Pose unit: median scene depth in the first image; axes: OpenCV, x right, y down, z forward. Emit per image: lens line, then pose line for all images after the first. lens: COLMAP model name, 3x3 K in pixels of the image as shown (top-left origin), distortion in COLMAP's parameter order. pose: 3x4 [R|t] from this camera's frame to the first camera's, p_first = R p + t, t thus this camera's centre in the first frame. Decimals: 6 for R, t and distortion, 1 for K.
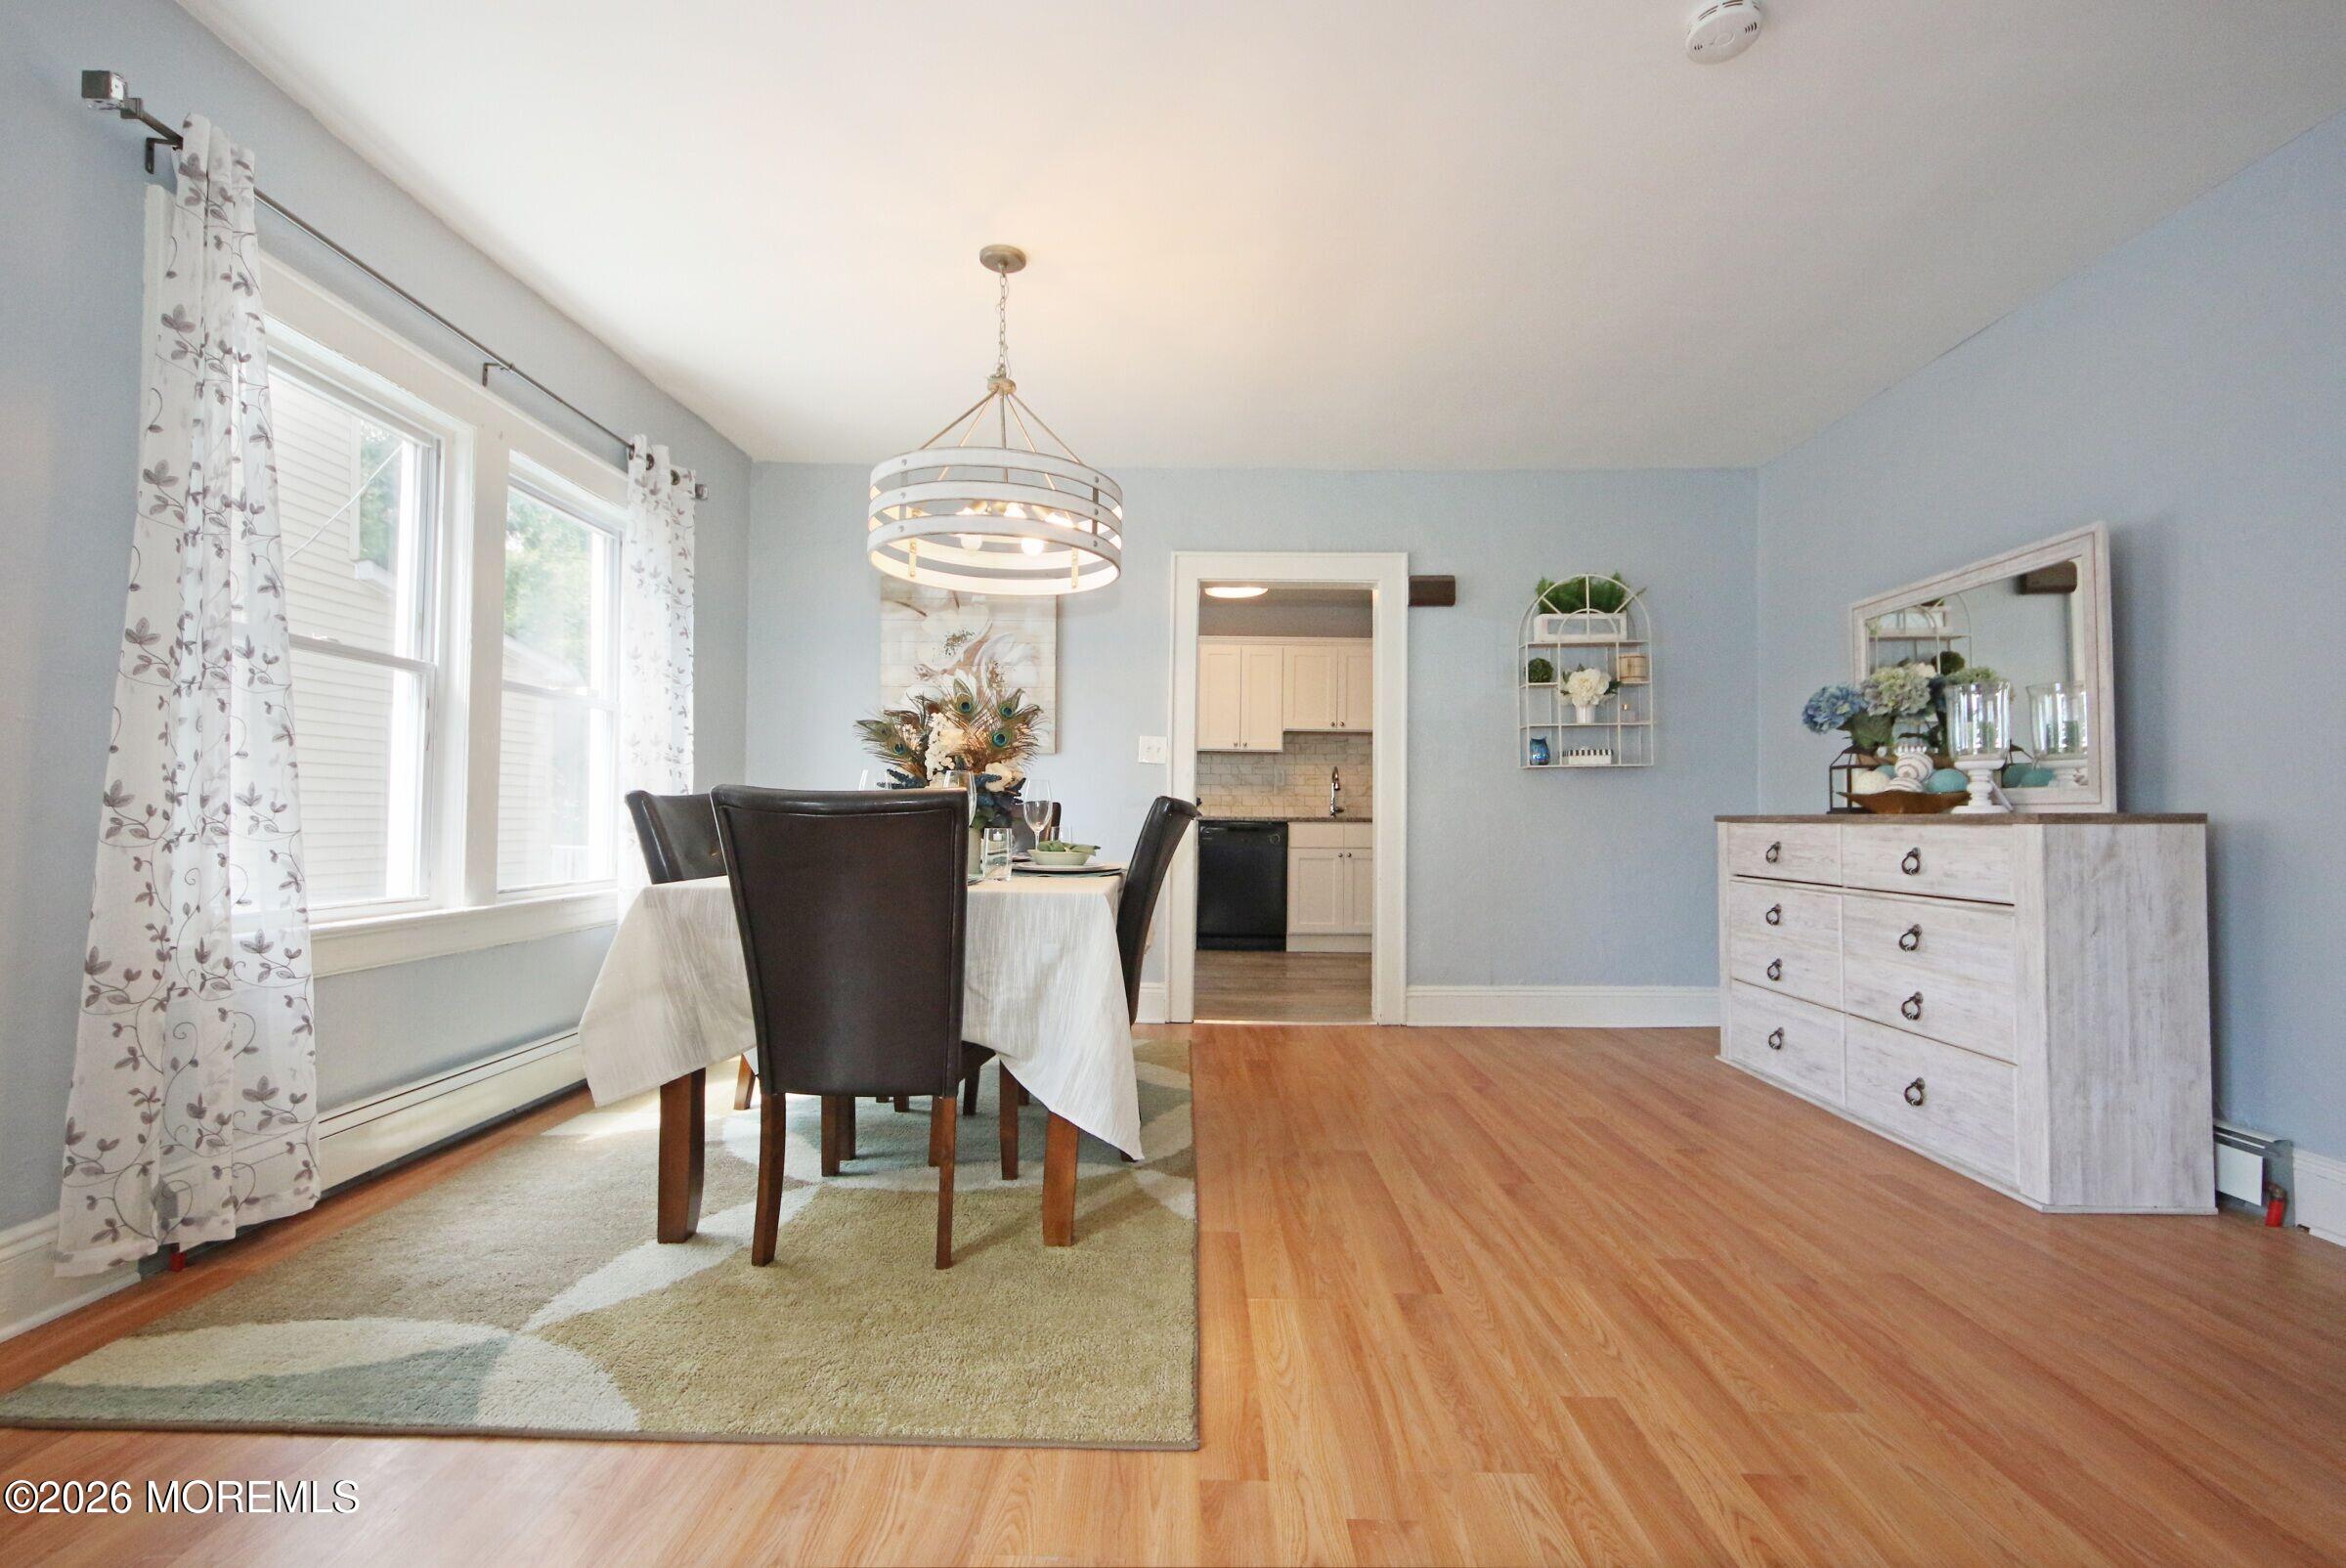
lens RADIAL K [[899.9, 0, 1206.4], [0, 899.9, 788.8], [0, 0, 1]] dist [0.001618, -0.000168]
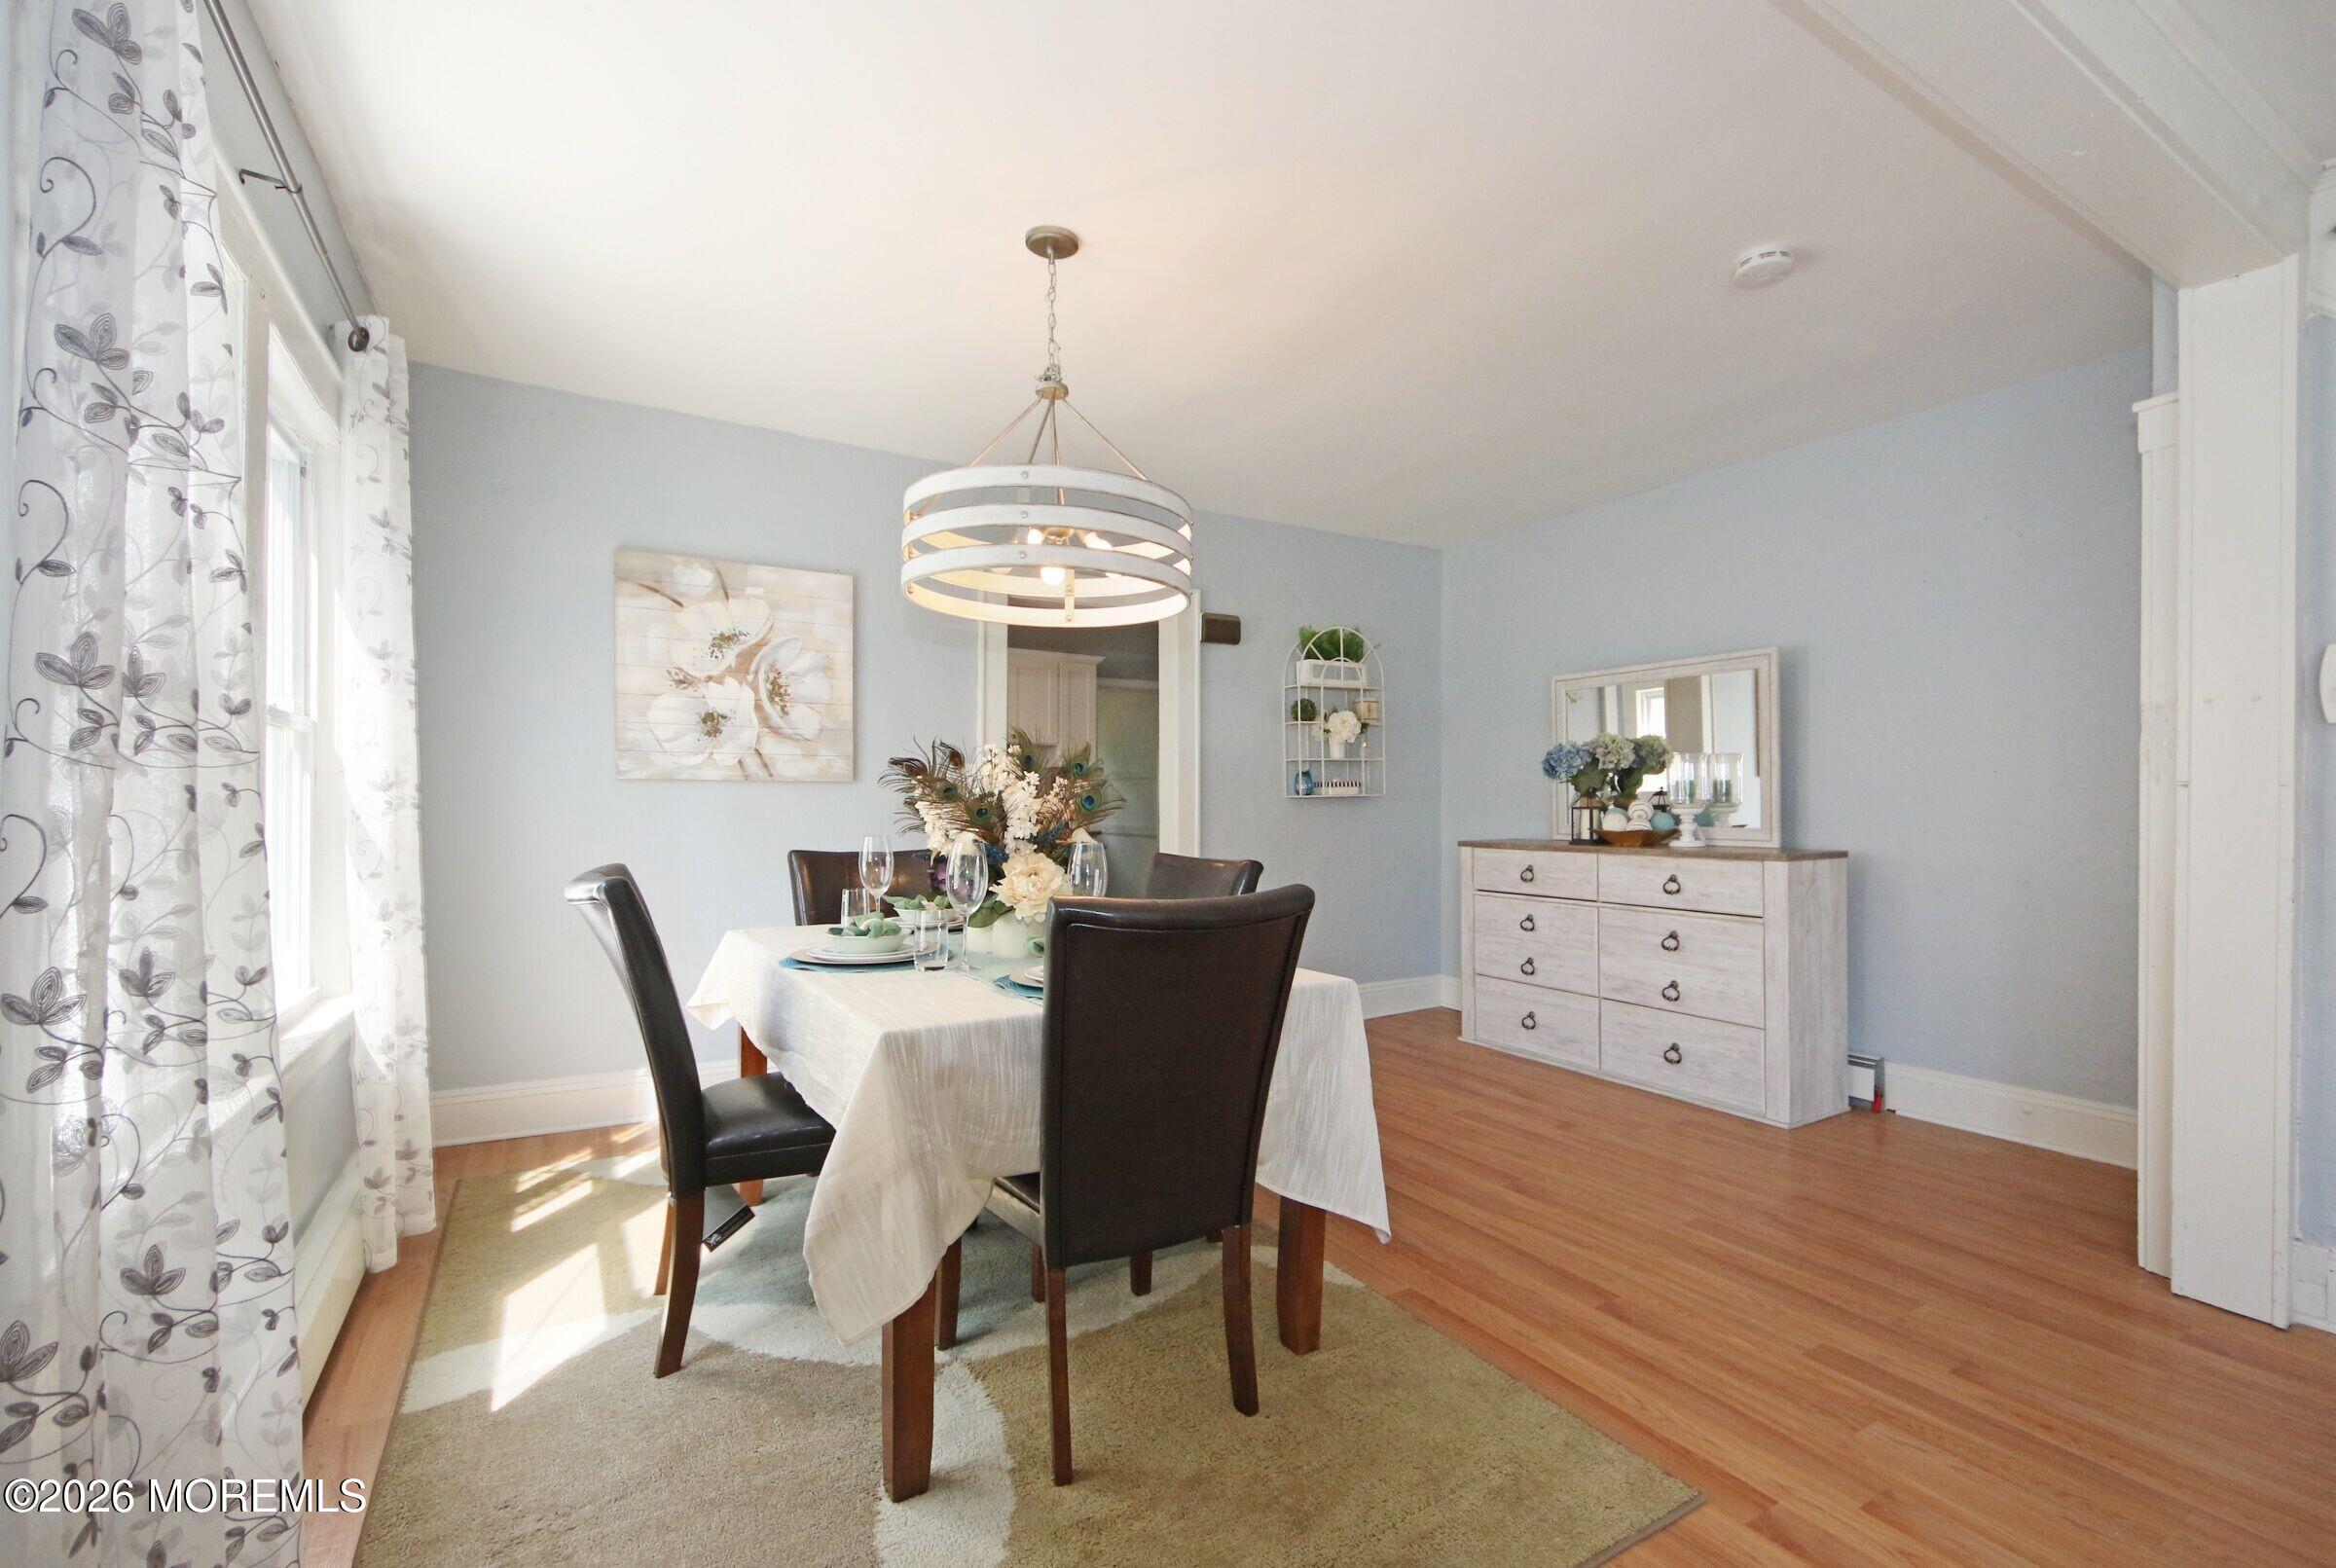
lens RADIAL K [[899.1, 0, 1167.1], [0, 899.1, 801.8], [0, 0, 1]] dist [-0.001191, 0.000059]
pose [[0.881514, -0.003533, 0.472144, -0.486255], [-0.006447, 0.999789, 0.019520, -0.061043], [-0.472113, -0.020251, 0.881305, 0.157535]]
